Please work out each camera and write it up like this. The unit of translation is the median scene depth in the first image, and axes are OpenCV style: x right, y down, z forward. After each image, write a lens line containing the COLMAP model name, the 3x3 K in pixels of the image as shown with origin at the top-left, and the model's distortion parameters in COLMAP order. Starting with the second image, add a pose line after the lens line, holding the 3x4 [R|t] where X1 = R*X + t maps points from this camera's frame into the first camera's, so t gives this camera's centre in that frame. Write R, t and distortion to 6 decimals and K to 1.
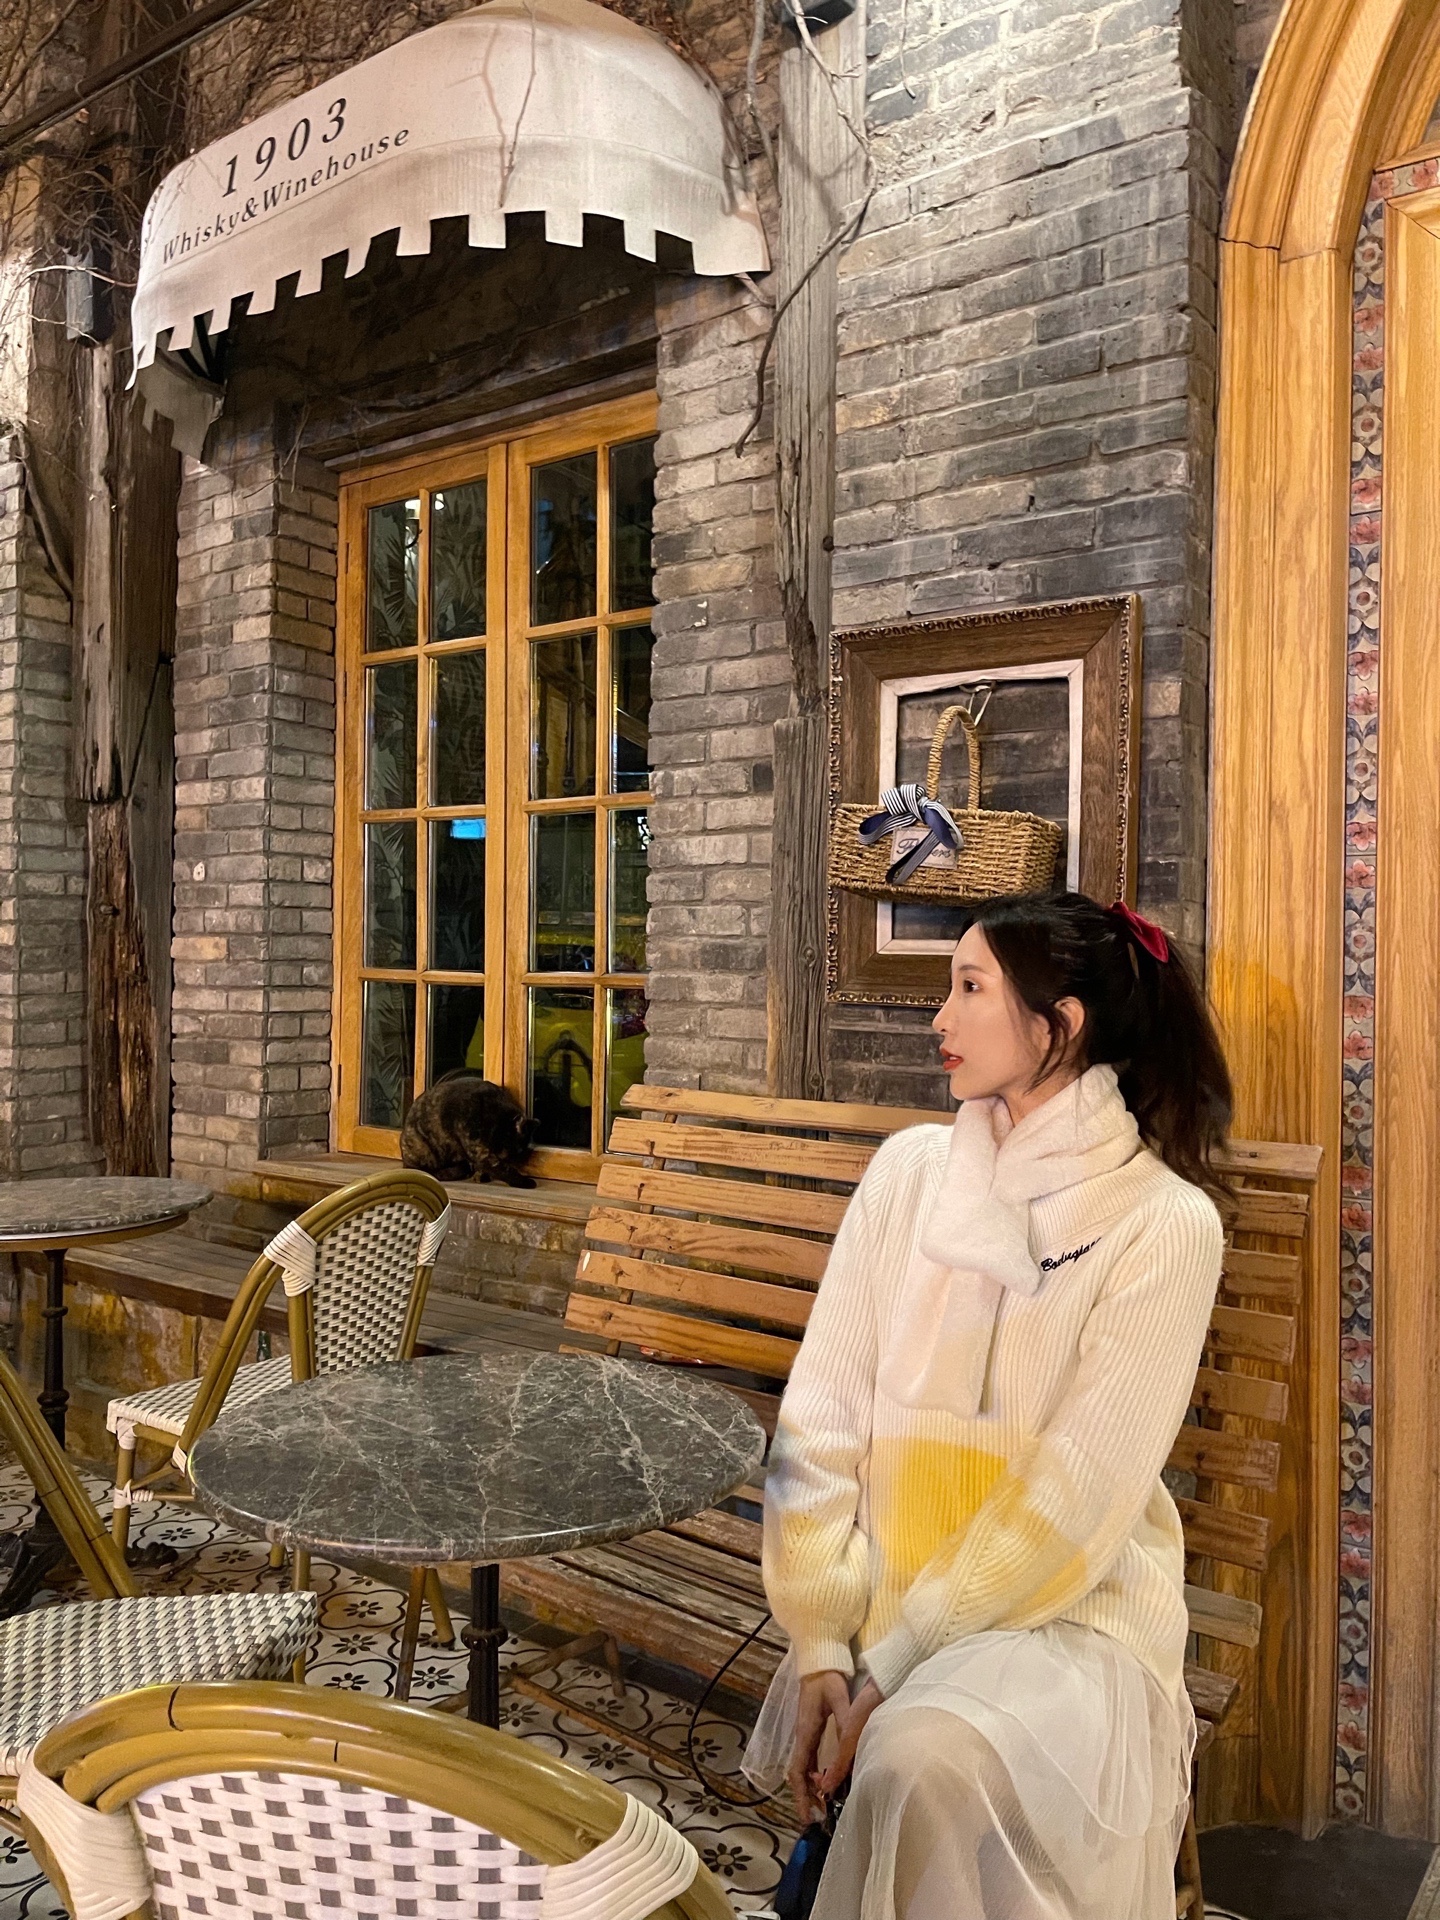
lens RADIAL K [[1424.3, 0, 727.4], [0, 1424.3, 960.8], [0, 0, 1]] dist [0.069863, -0.084262]
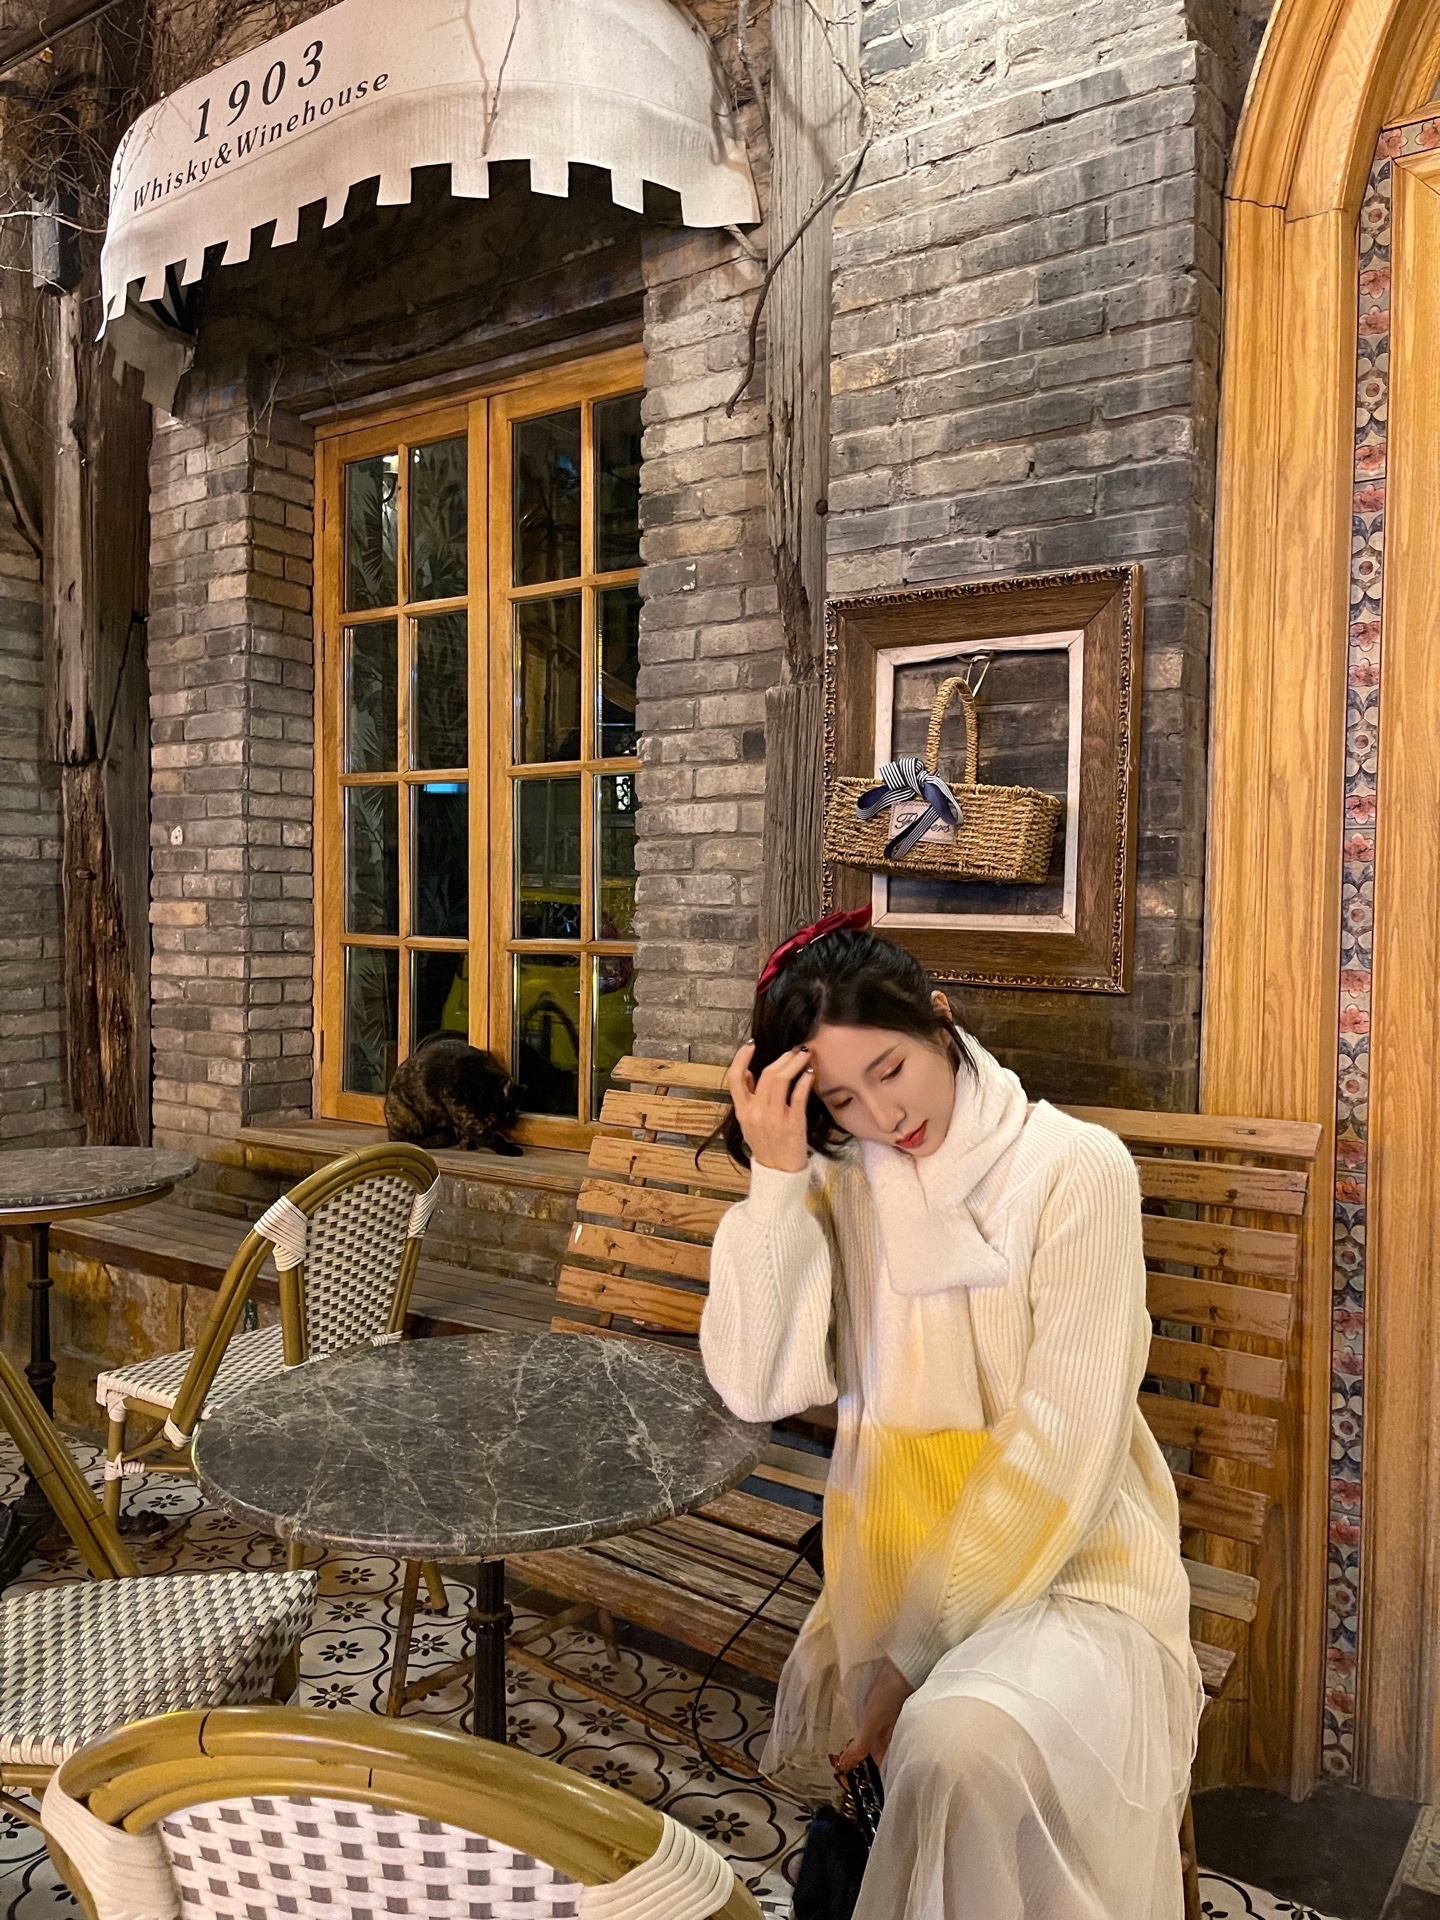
lens RADIAL K [[1423.0, 0, 720.0], [0, 1423.0, 960.0], [0, 0, 1]] dist [0.071201, -0.087674]
pose [[0.999885, -0.001769, 0.015046, -0.015269], [0.001258, 0.999425, 0.033880, -0.015203], [-0.015097, -0.033857, 0.999313, 0.009487]]
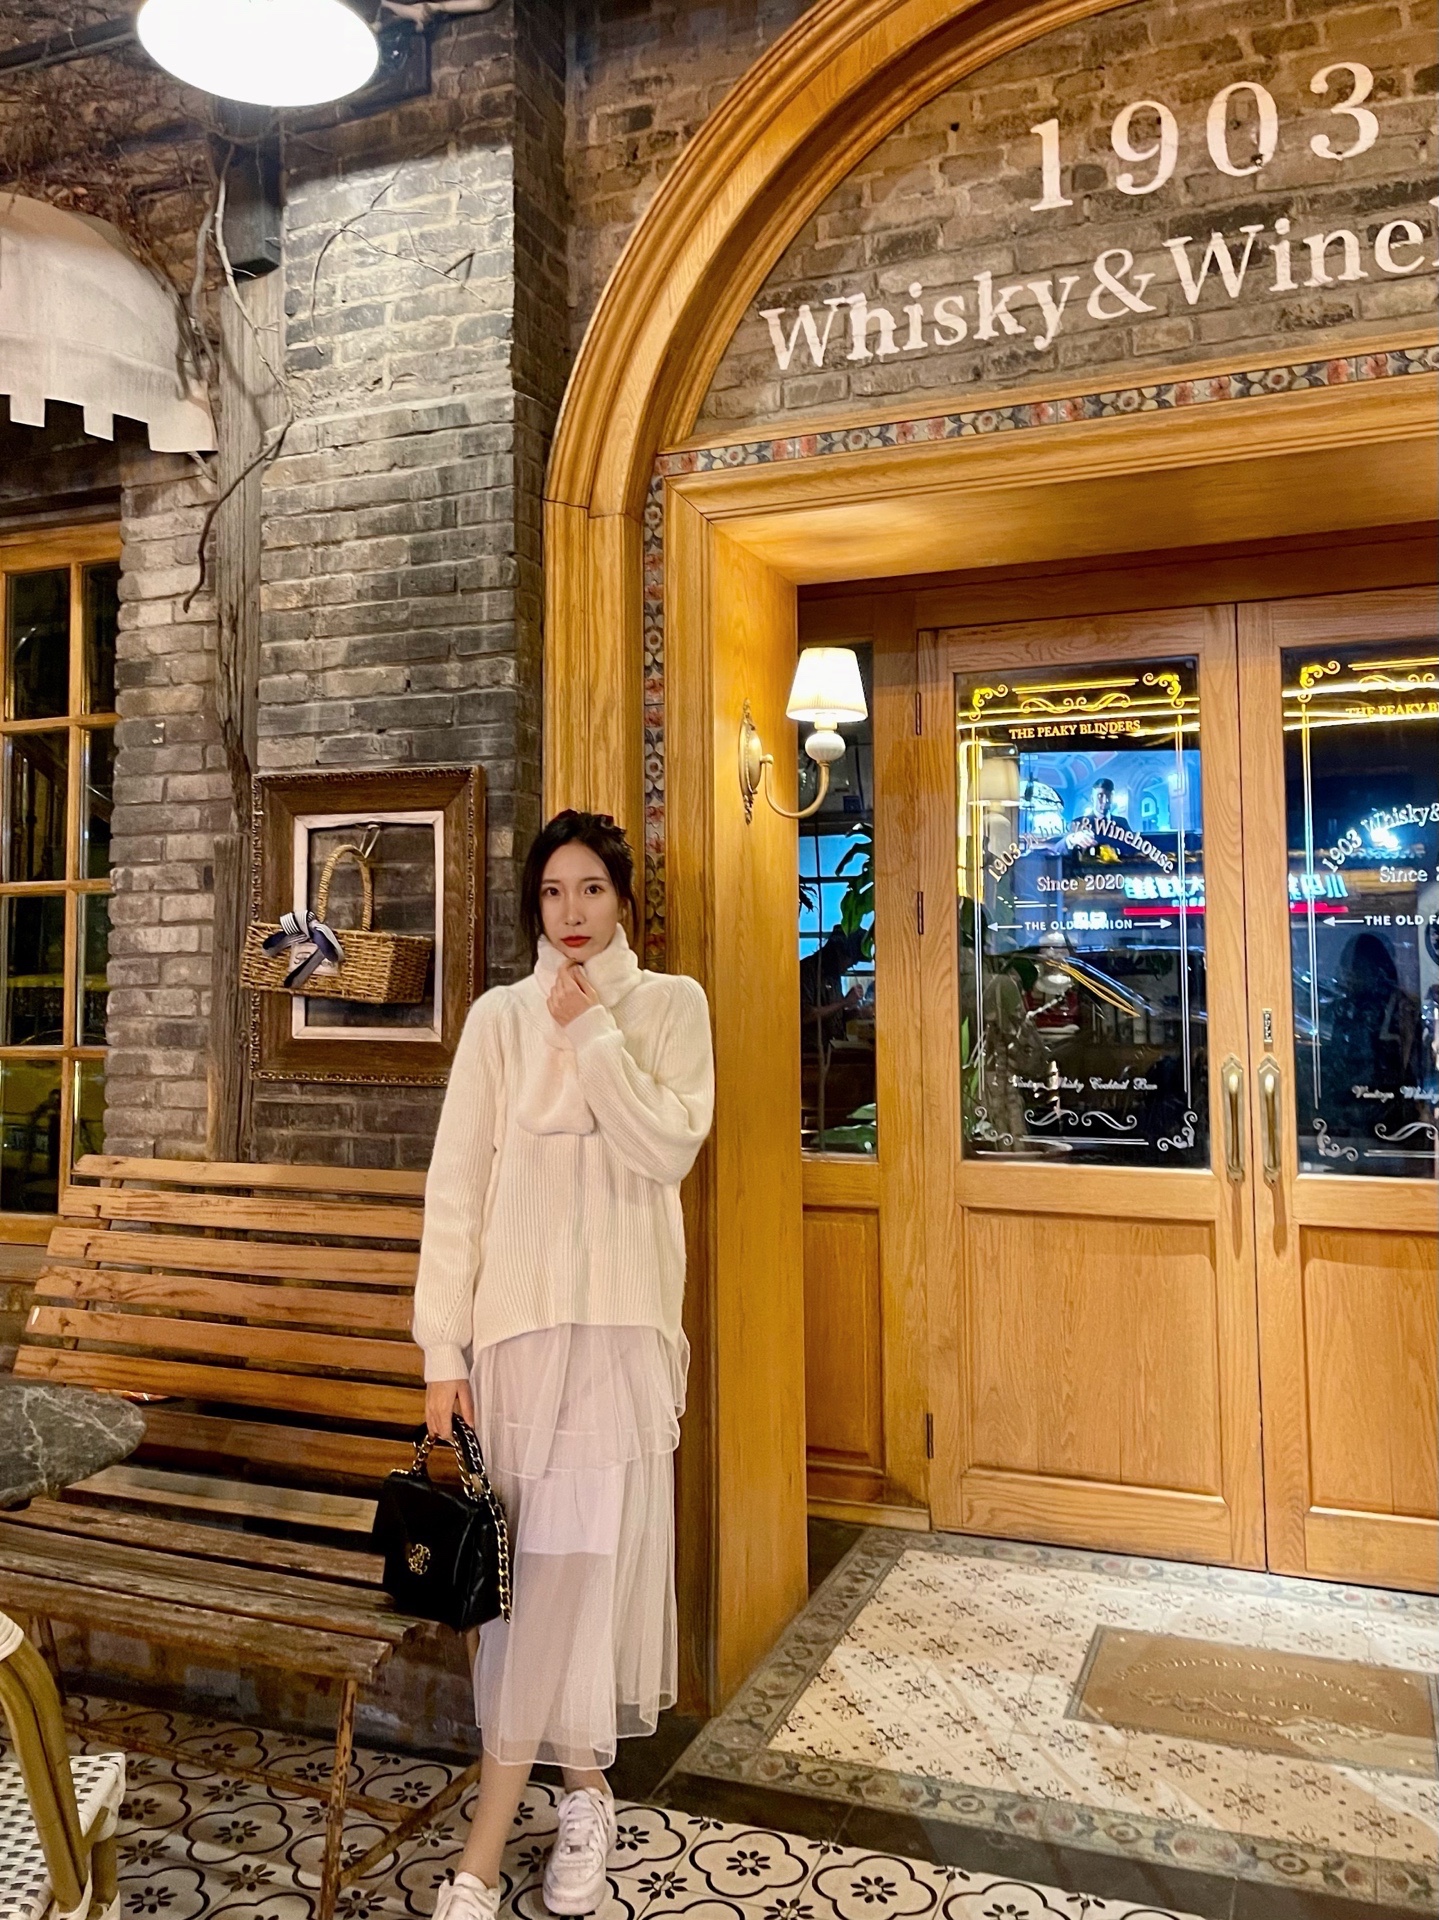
lens RADIAL K [[1613.6, 0, 710.3], [0, 1613.6, 861.7], [0, 0, 1]] dist [0.027018, 0.001222]
pose [[0.970311, -0.001436, 0.241855, 0.114133], [0.017416, 0.997801, -0.063951, -0.059068], [-0.241231, 0.066265, 0.968203, -0.415332]]
